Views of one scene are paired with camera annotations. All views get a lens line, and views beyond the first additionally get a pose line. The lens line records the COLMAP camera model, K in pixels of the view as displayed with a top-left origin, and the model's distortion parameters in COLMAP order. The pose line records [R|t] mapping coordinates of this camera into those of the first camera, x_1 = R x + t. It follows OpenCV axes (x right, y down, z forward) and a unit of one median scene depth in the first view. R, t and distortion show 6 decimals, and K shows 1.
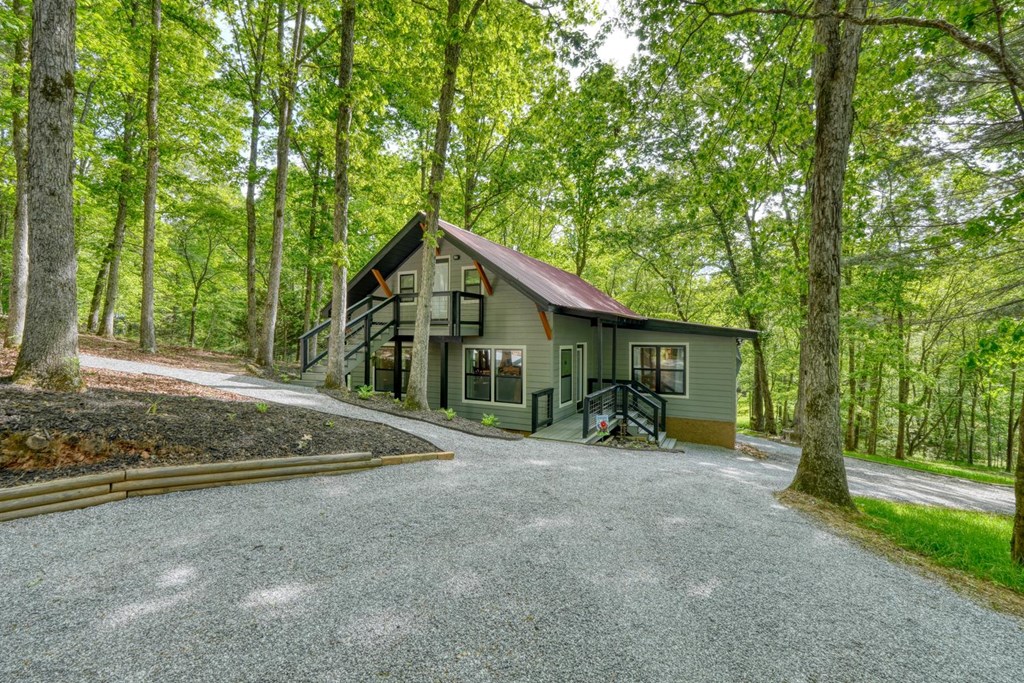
lens RADIAL K [[427.3, 0, 507.3], [0, 427.3, 341.0], [0, 0, 1]] dist [0.001056, 0.000016]
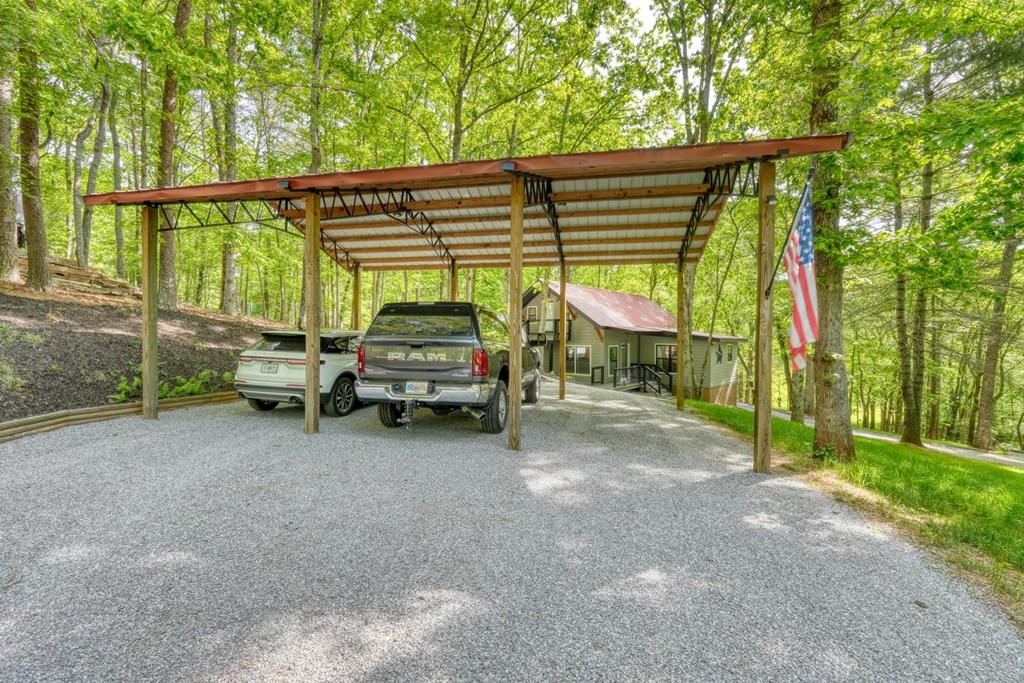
lens RADIAL K [[427.3, 0, 507.3], [0, 427.3, 341.0], [0, 0, 1]] dist [0.001056, 0.000016]
pose [[0.966775, 0.002071, -0.255622, 0.168320], [-0.002110, 0.999998, 0.000121, -0.008090], [0.255622, 0.000422, 0.966777, -1.009024]]
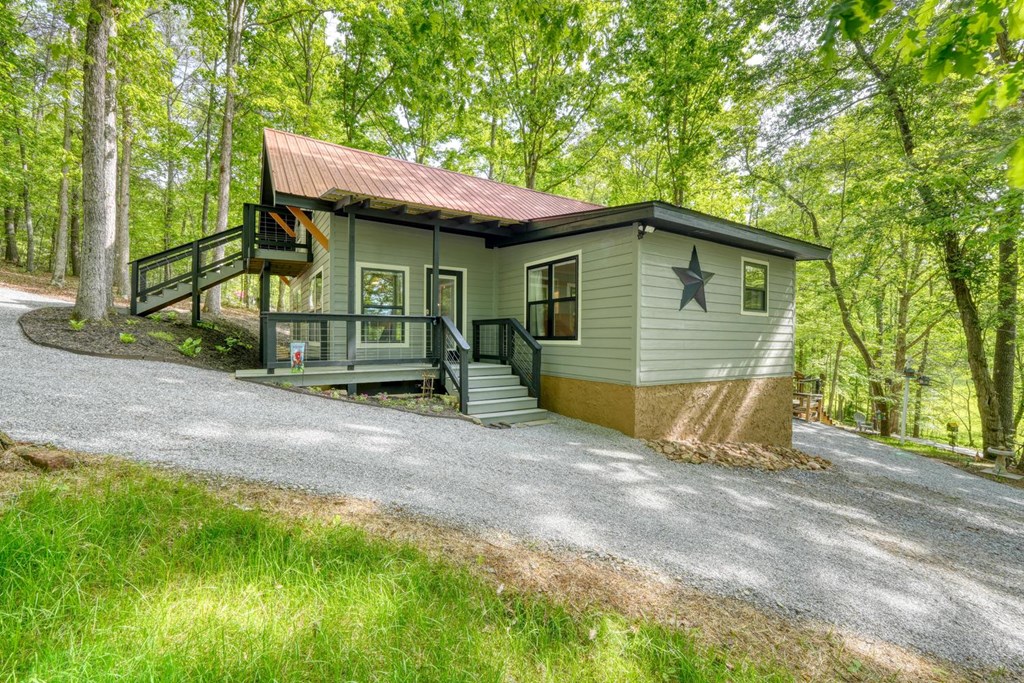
lens RADIAL K [[427.3, 0, 507.3], [0, 427.3, 341.0], [0, 0, 1]] dist [0.001056, 0.000016]
pose [[0.869233, 0.000888, -0.494401, 0.677764], [-0.003494, 0.999984, -0.004348, 0.143090], [0.494390, 0.005507, 0.869223, 0.475871]]
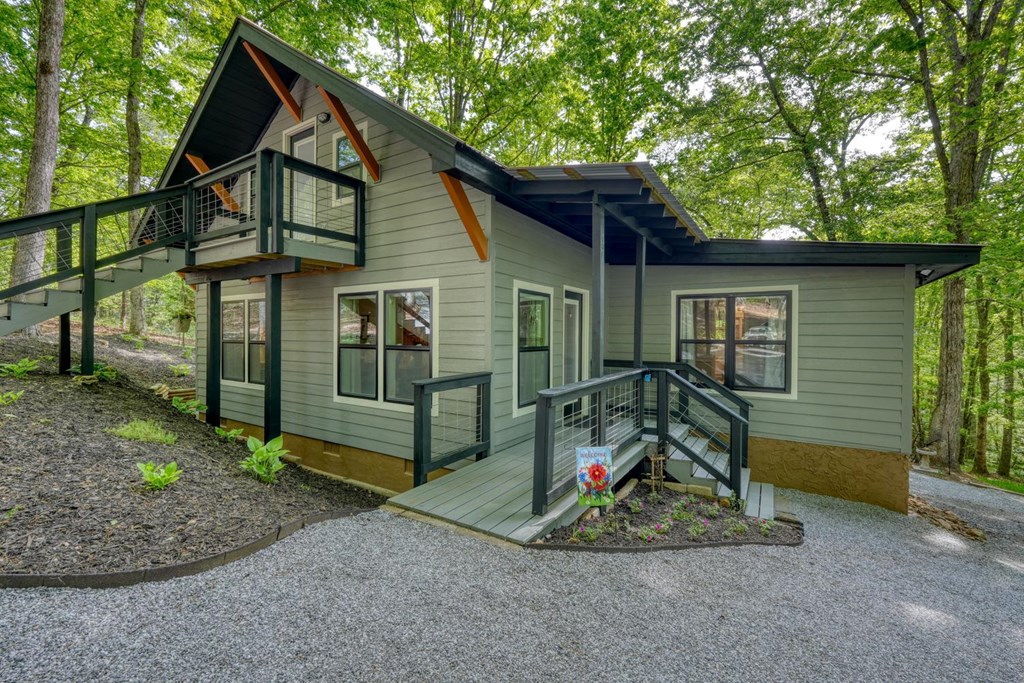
lens RADIAL K [[427.3, 0, 507.3], [0, 427.3, 341.0], [0, 0, 1]] dist [0.001056, 0.000016]
pose [[0.996588, 0.001758, -0.082513, 0.147370], [-0.001140, 0.999971, 0.007536, 0.069838], [0.082524, -0.007416, 0.996562, 0.528981]]
